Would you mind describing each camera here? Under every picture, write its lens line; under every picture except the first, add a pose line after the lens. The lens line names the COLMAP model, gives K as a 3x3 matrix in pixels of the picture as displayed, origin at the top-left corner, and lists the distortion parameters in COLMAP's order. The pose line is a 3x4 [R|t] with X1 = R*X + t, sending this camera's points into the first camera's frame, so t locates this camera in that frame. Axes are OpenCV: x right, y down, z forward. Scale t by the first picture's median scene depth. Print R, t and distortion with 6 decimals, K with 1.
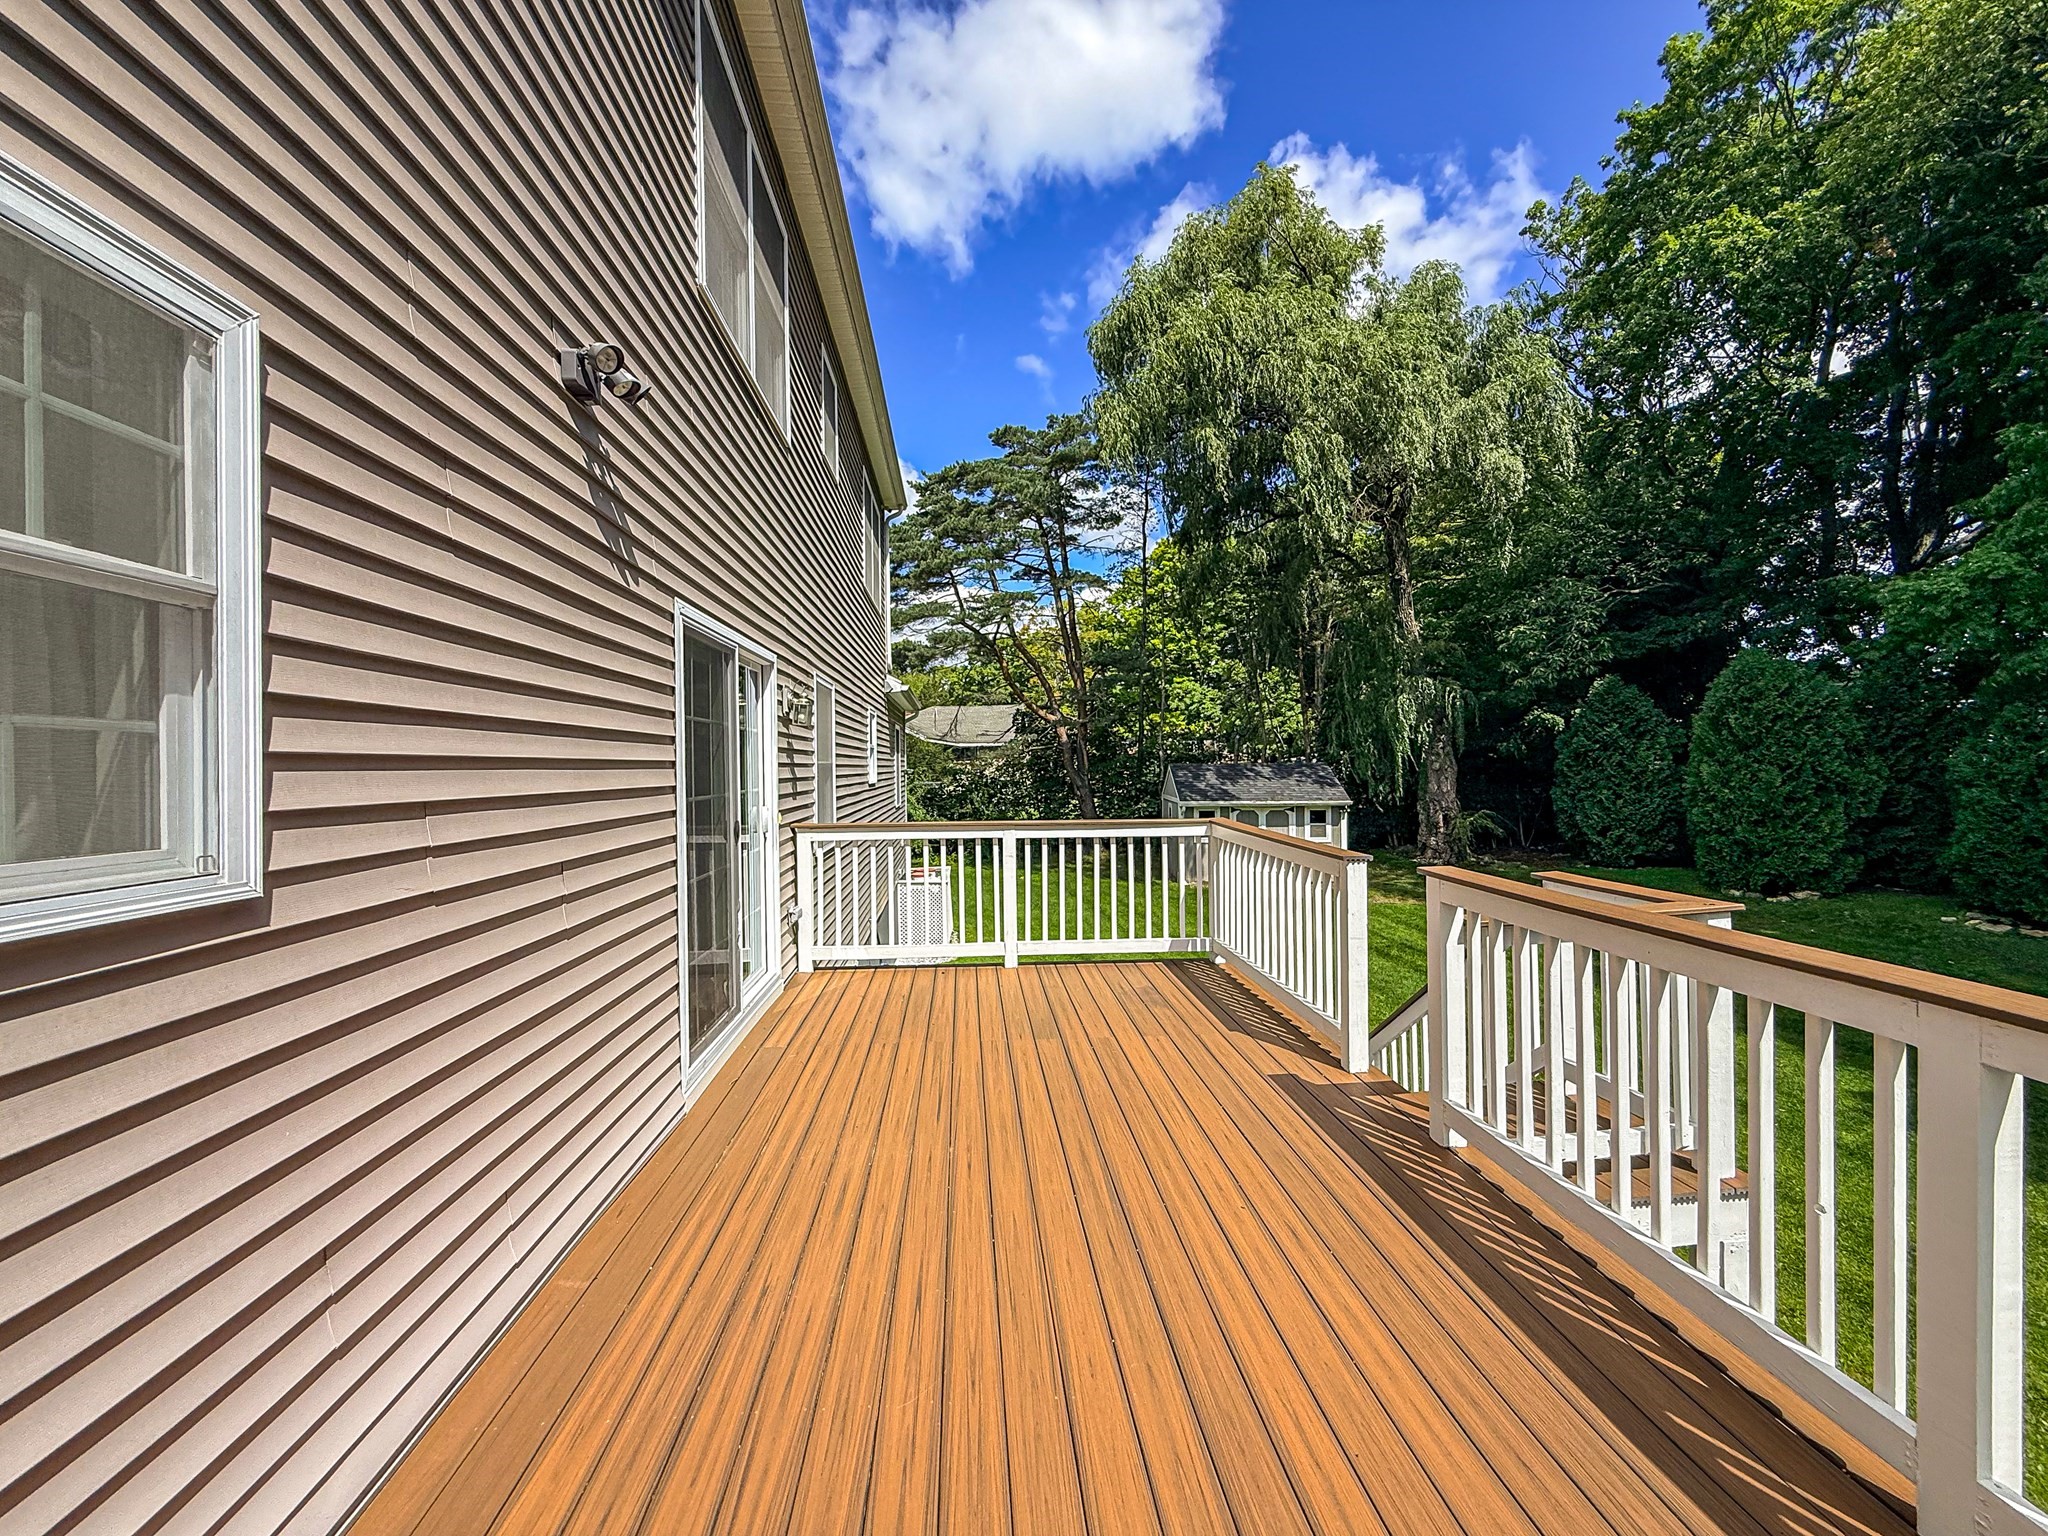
lens RADIAL K [[824.8, 0, 1008.3], [0, 824.8, 769.3], [0, 0, 1]] dist [-0.002158, -0.000178]
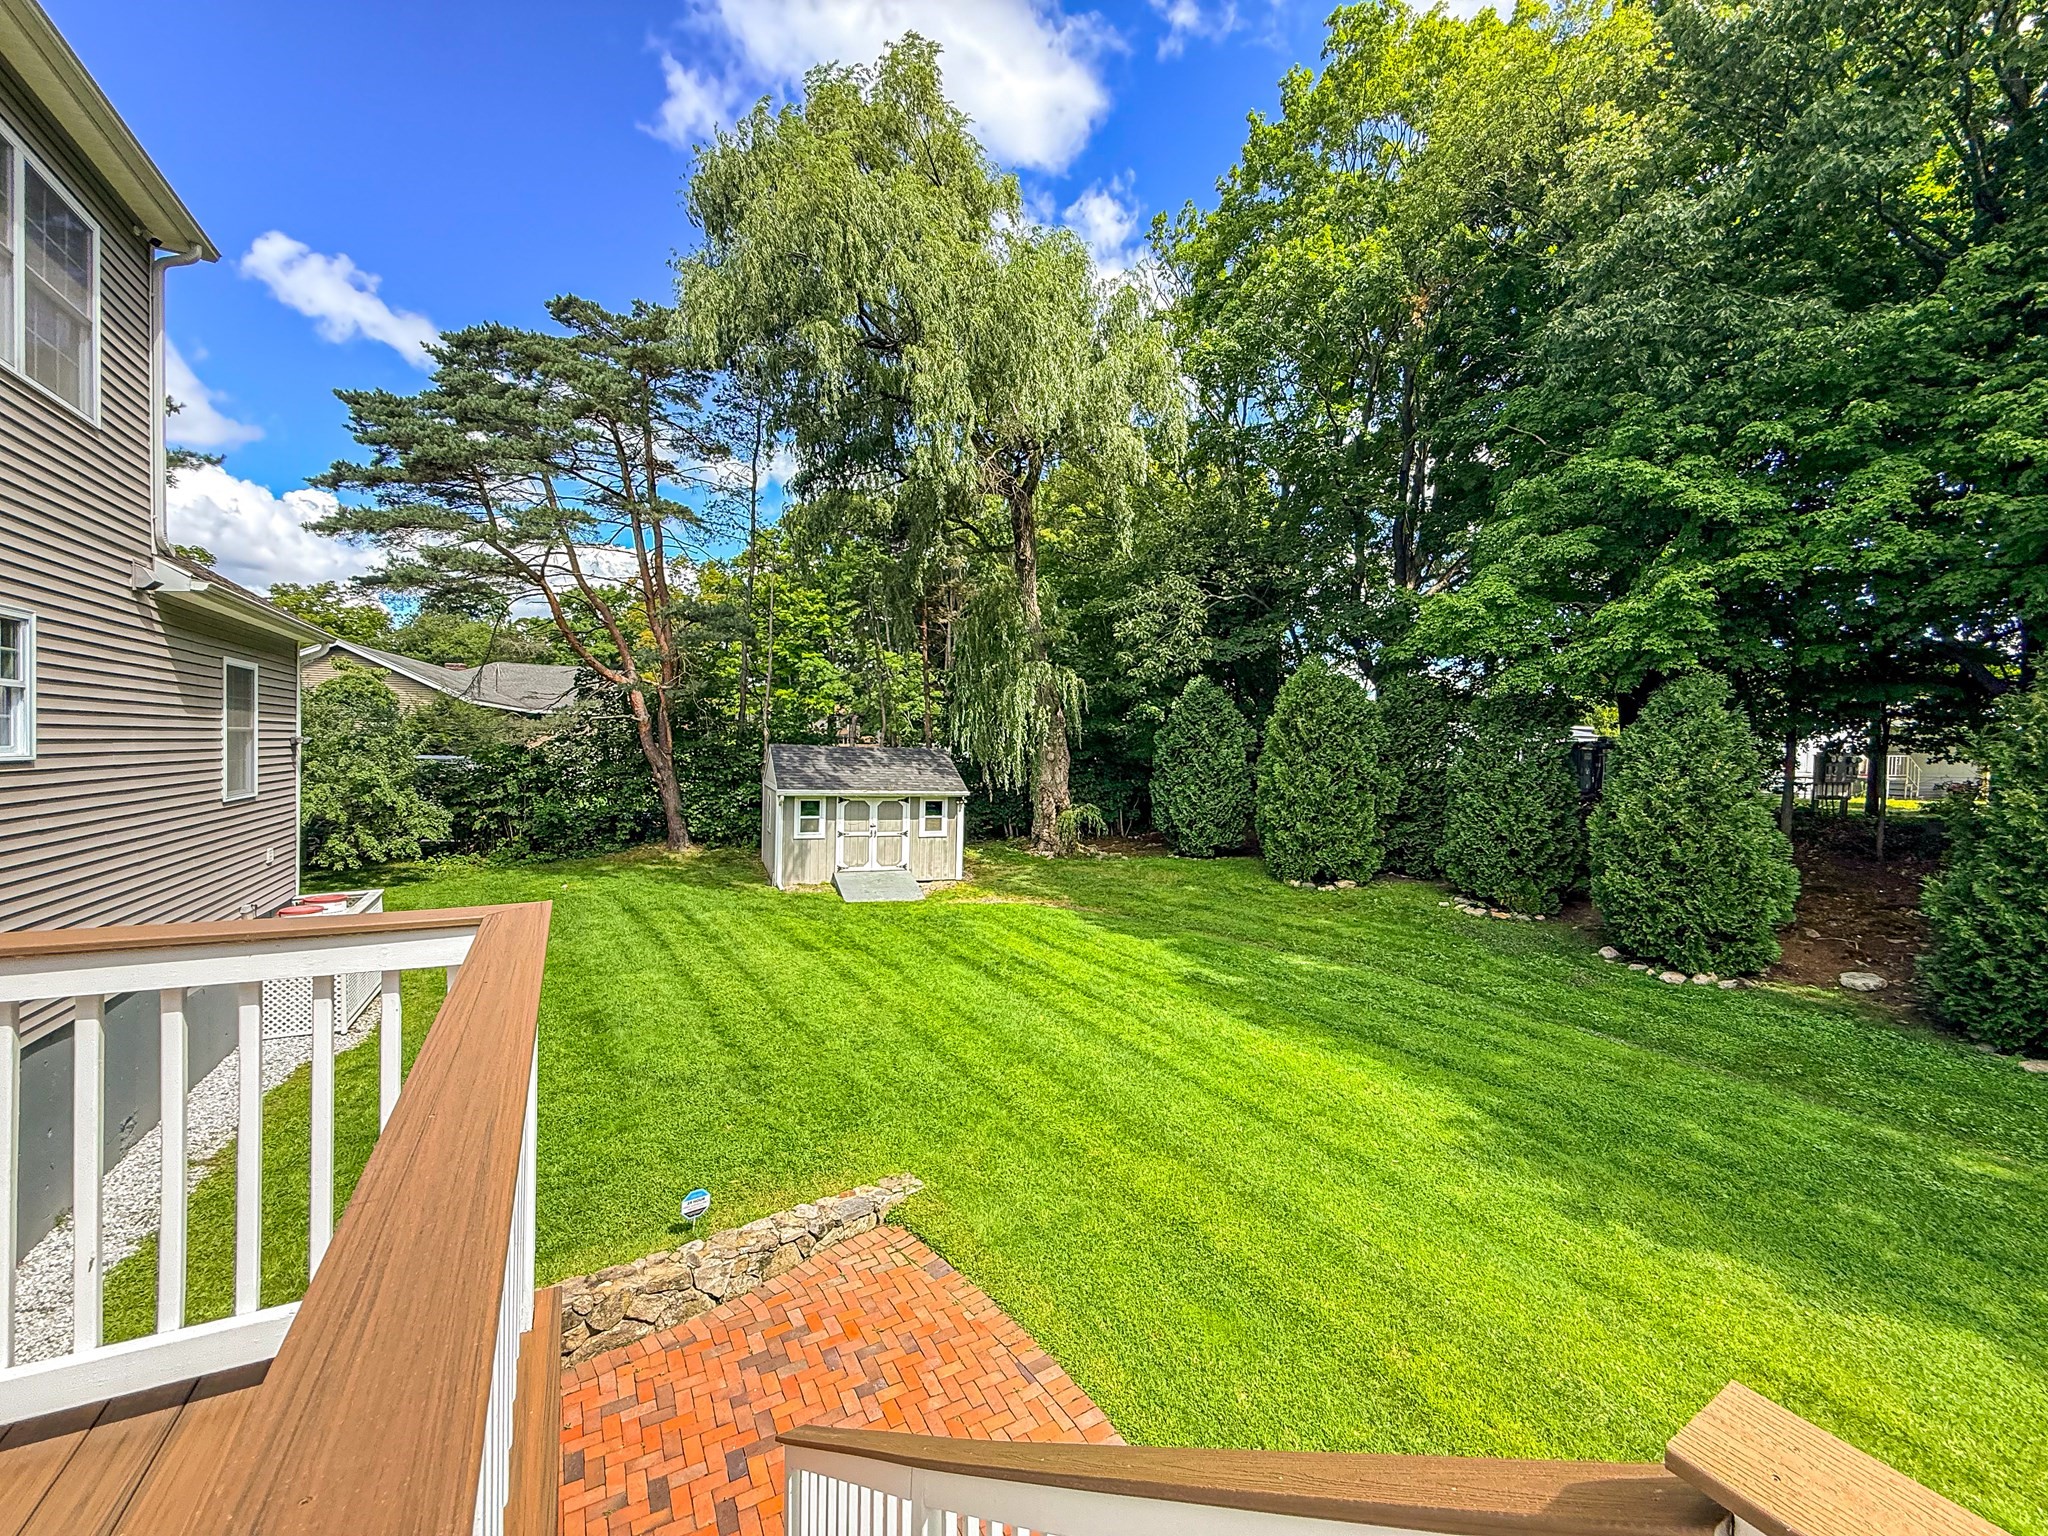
lens RADIAL K [[824.8, 0, 1008.3], [0, 824.8, 769.3], [0, 0, 1]] dist [-0.002158, -0.000178]
pose [[0.908294, 0.025943, 0.417526, 0.070920], [-0.034930, 0.999293, 0.013898, -0.001128], [-0.416871, -0.027207, 0.908559, 0.145621]]
